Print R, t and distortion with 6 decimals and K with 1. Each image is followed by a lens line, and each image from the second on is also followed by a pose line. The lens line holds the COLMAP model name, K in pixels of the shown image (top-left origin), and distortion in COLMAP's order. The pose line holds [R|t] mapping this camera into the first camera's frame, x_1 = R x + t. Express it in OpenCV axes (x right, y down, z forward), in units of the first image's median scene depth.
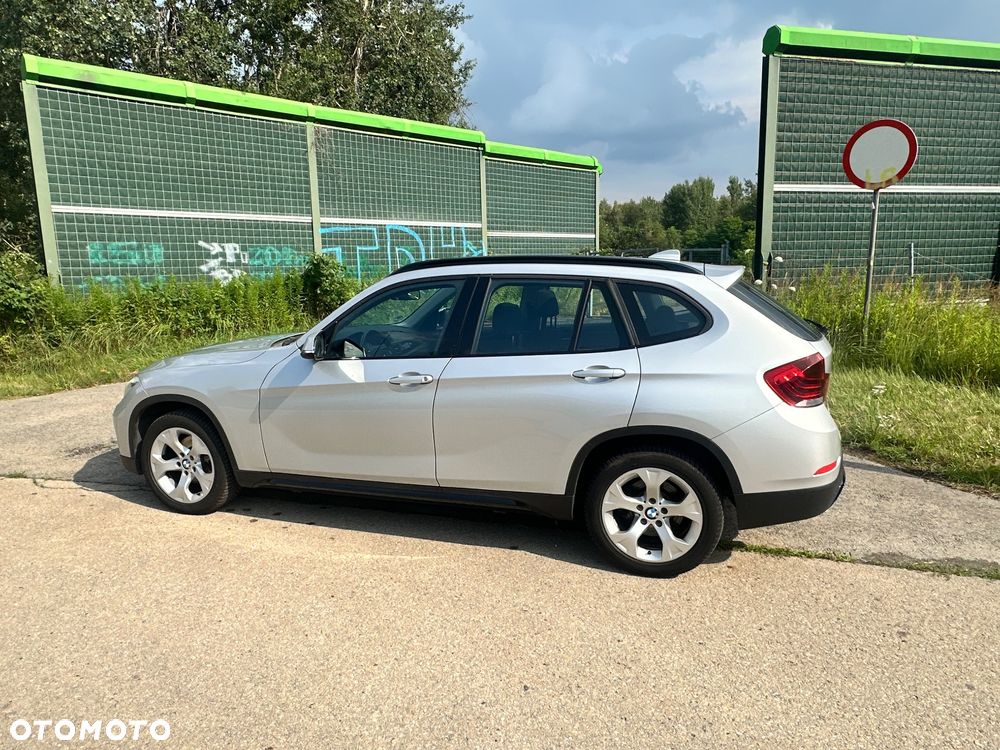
lens RADIAL K [[663.3, 0, 501.6], [0, 663.3, 380.6], [0, 0, 1]] dist [-0.002144, 0.001264]
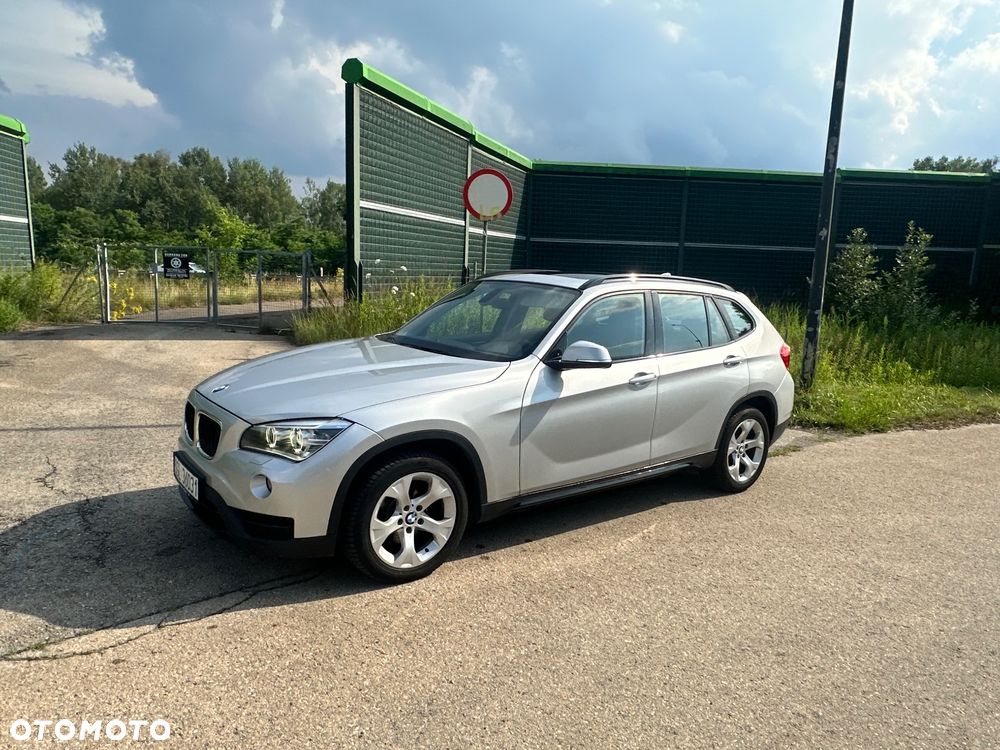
lens RADIAL K [[663.3, 0, 503.5], [0, 663.3, 382.3], [0, 0, 1]] dist [-0.003290, 0.003003]
pose [[0.573638, -0.096276, 0.813431, -0.360289], [0.093788, 0.994257, 0.051539, -0.023004], [-0.813722, 0.046725, 0.579374, 0.152647]]
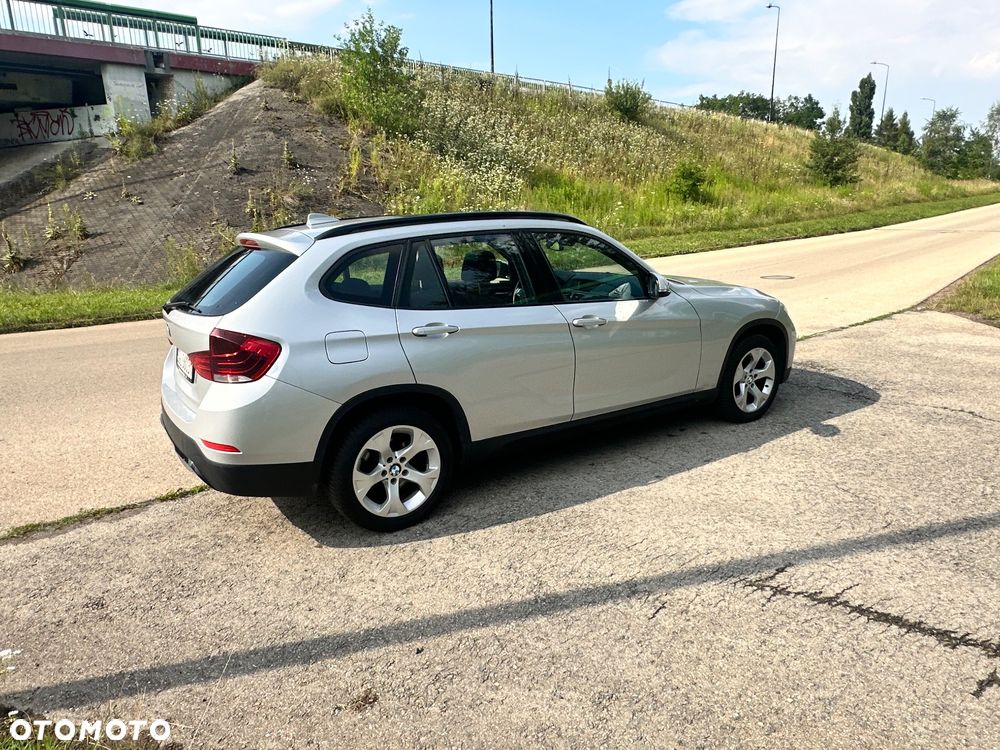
lens RADIAL K [[663.3, 0, 503.5], [0, 663.3, 382.3], [0, 0, 1]] dist [-0.003290, 0.003003]
pose [[-0.636228, 0.223154, -0.738523, 0.277490], [-0.098186, 0.926051, 0.364403, -0.113187], [0.765228, 0.304356, -0.567269, 0.594540]]
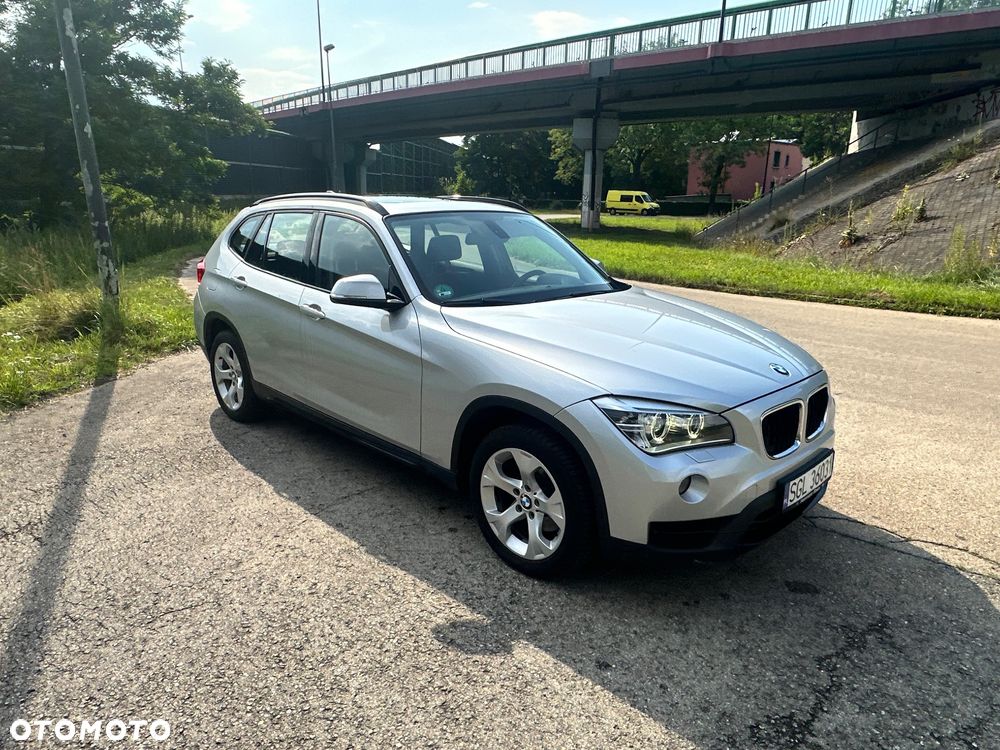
lens RADIAL K [[663.3, 0, 503.5], [0, 663.3, 382.3], [0, 0, 1]] dist [-0.003290, 0.003003]
pose [[-0.887133, -0.124991, 0.444265, -0.214424], [0.075143, 0.910663, 0.406258, -0.115508], [-0.455355, 0.393789, -0.798488, 0.653377]]
